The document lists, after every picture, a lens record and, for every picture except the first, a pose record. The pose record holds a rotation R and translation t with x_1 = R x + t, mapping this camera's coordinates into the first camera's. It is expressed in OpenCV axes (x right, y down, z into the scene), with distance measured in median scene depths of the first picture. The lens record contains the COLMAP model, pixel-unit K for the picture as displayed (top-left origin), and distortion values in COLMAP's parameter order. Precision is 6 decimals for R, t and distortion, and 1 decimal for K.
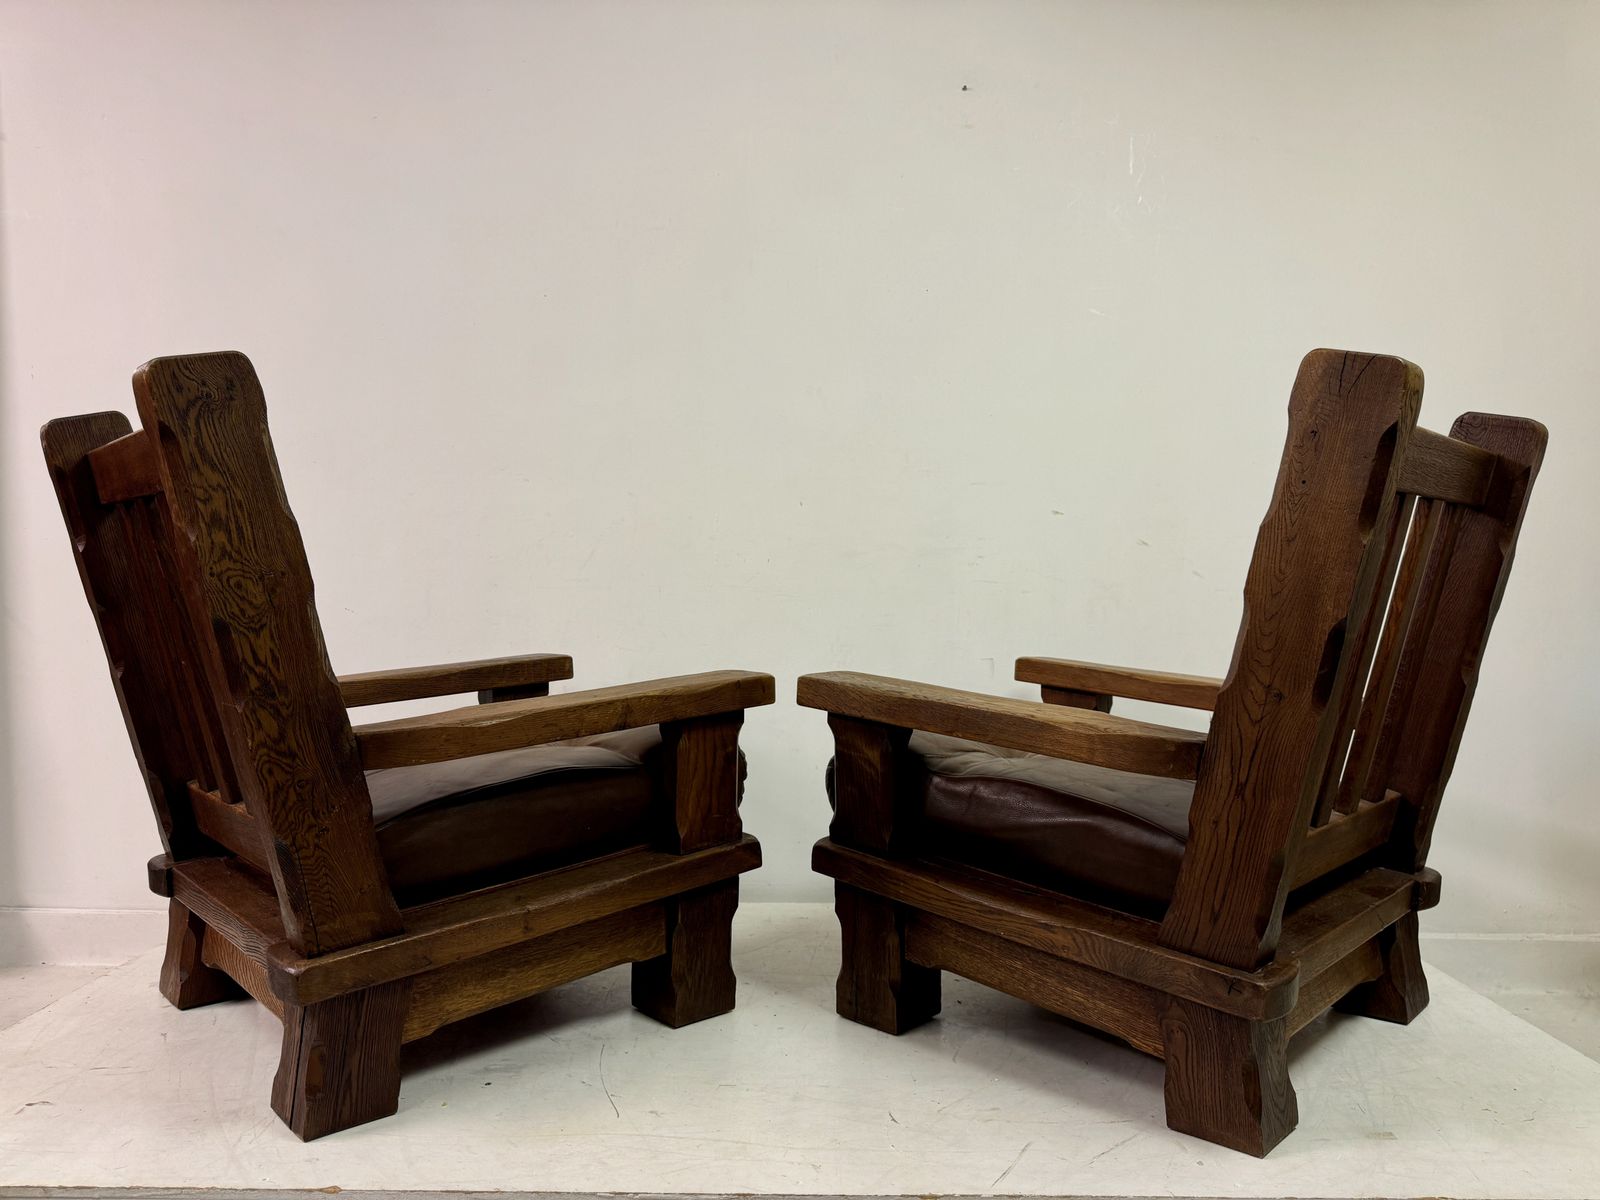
lens RADIAL K [[1173.9, 0, 796.5], [0, 1173.9, 604.4], [0, 0, 1]] dist [0.036361, -0.028685]
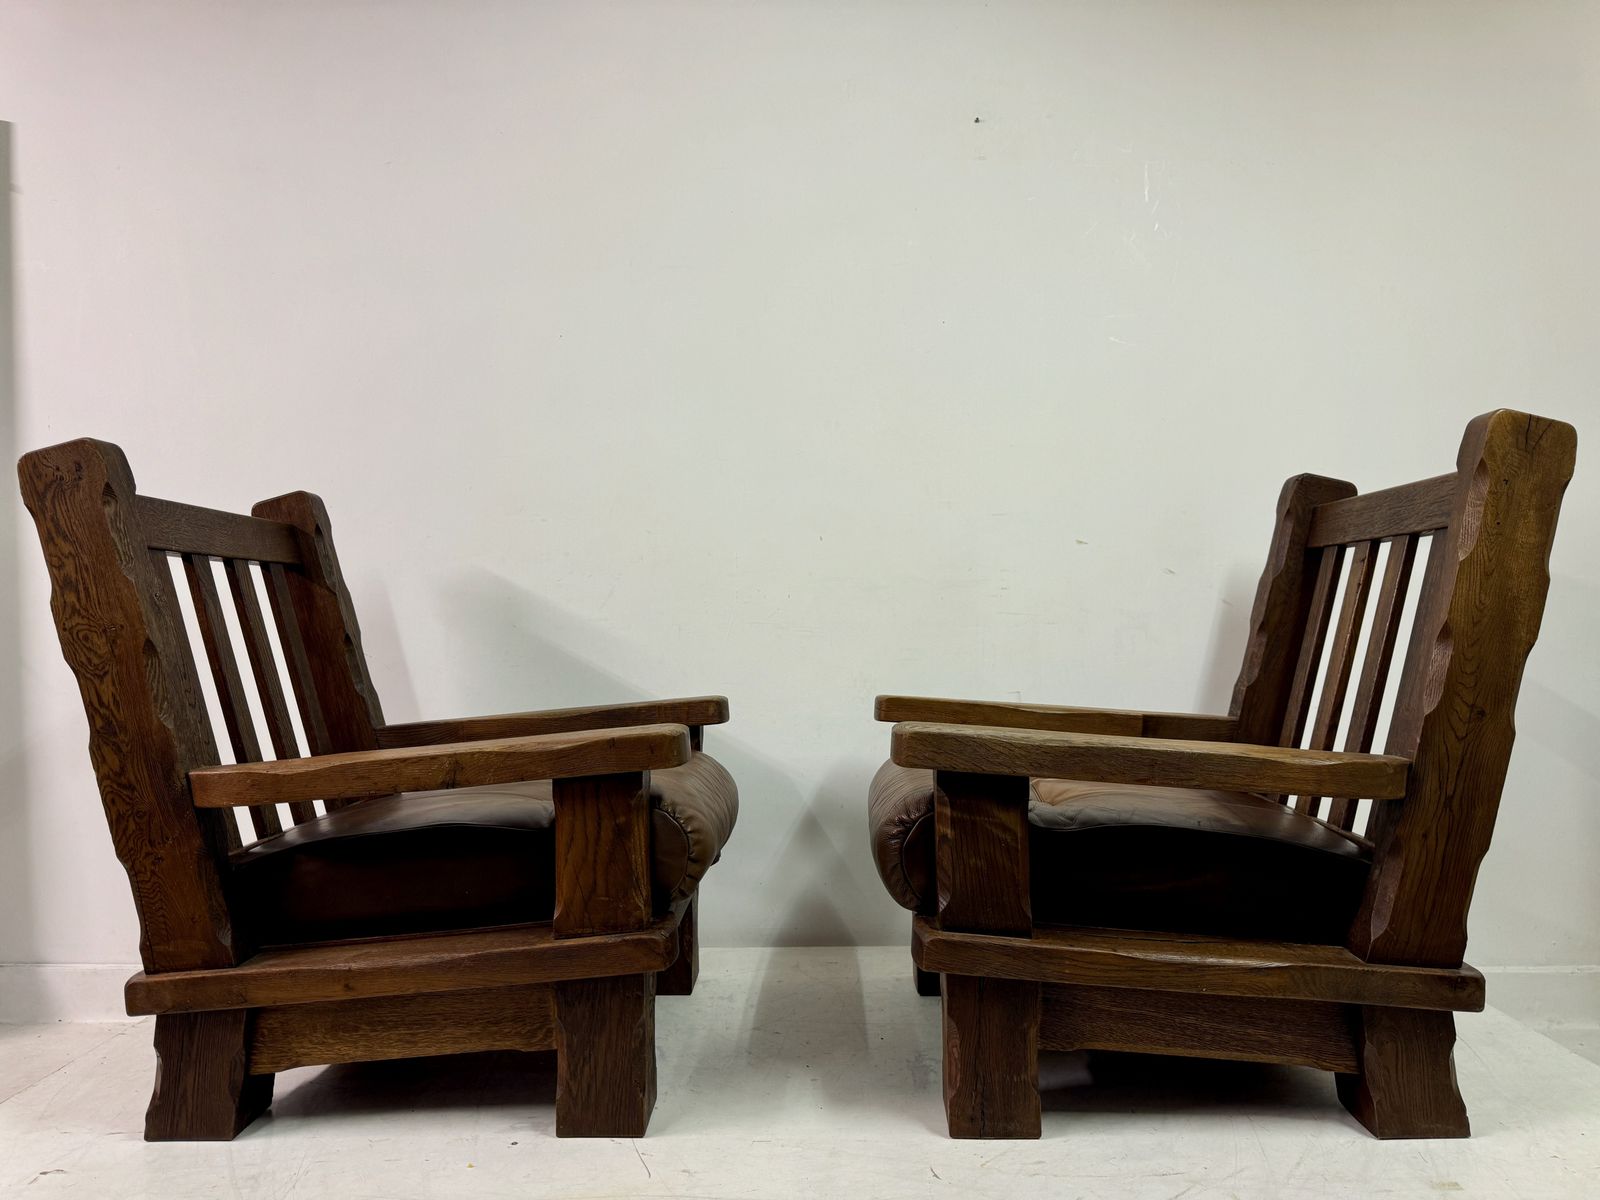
lens RADIAL K [[1173.9, 0, 773.4], [0, 1173.9, 580.2], [0, 0, 1]] dist [0.036361, -0.028685]
pose [[0.712098, -0.029176, -0.701474, 0.624381], [0.012827, 0.999510, -0.028551, -0.023228], [0.701963, 0.011333, 0.712123, 0.485181]]
